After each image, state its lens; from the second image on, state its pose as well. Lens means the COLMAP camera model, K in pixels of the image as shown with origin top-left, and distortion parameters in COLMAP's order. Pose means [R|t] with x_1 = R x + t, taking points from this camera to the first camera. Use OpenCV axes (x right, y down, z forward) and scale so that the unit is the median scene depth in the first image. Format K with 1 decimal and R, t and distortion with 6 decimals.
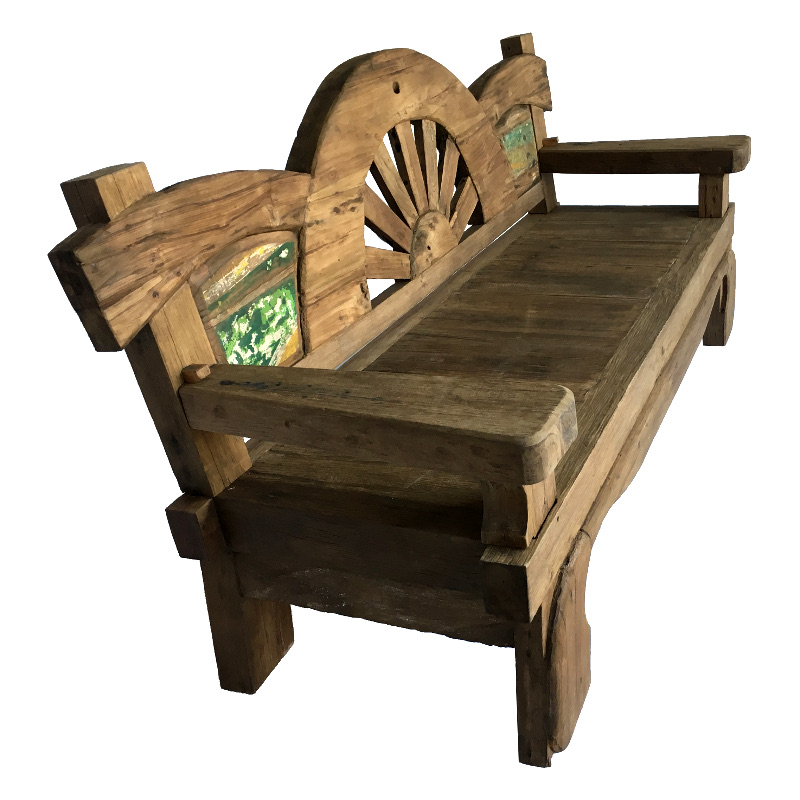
lens RADIAL K [[880.6, 0, 439.9], [0, 880.6, 400.2], [0, 0, 1]] dist [0.027596, 0.008175]
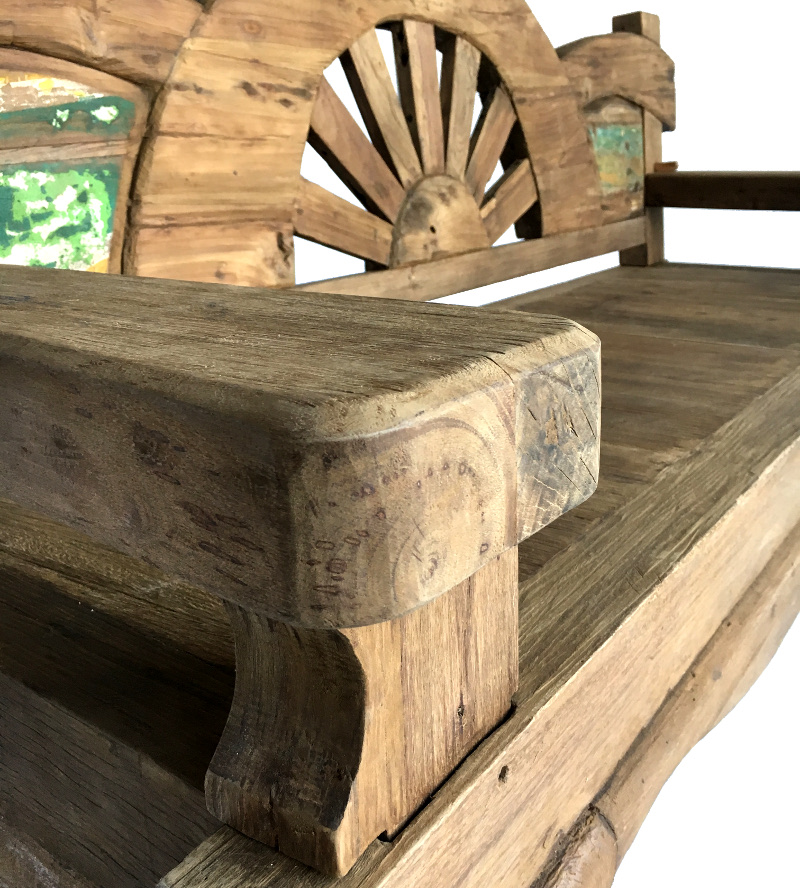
lens RADIAL K [[893.9, 0, 370.9], [0, 893.9, 406.6], [0, 0, 1]] dist [0.043024, -0.021768]
pose [[0.971617, 0.148939, -0.183787, 0.098633], [-0.174714, 0.975589, -0.133045, 0.046397], [0.159485, 0.161379, 0.973921, 0.515694]]
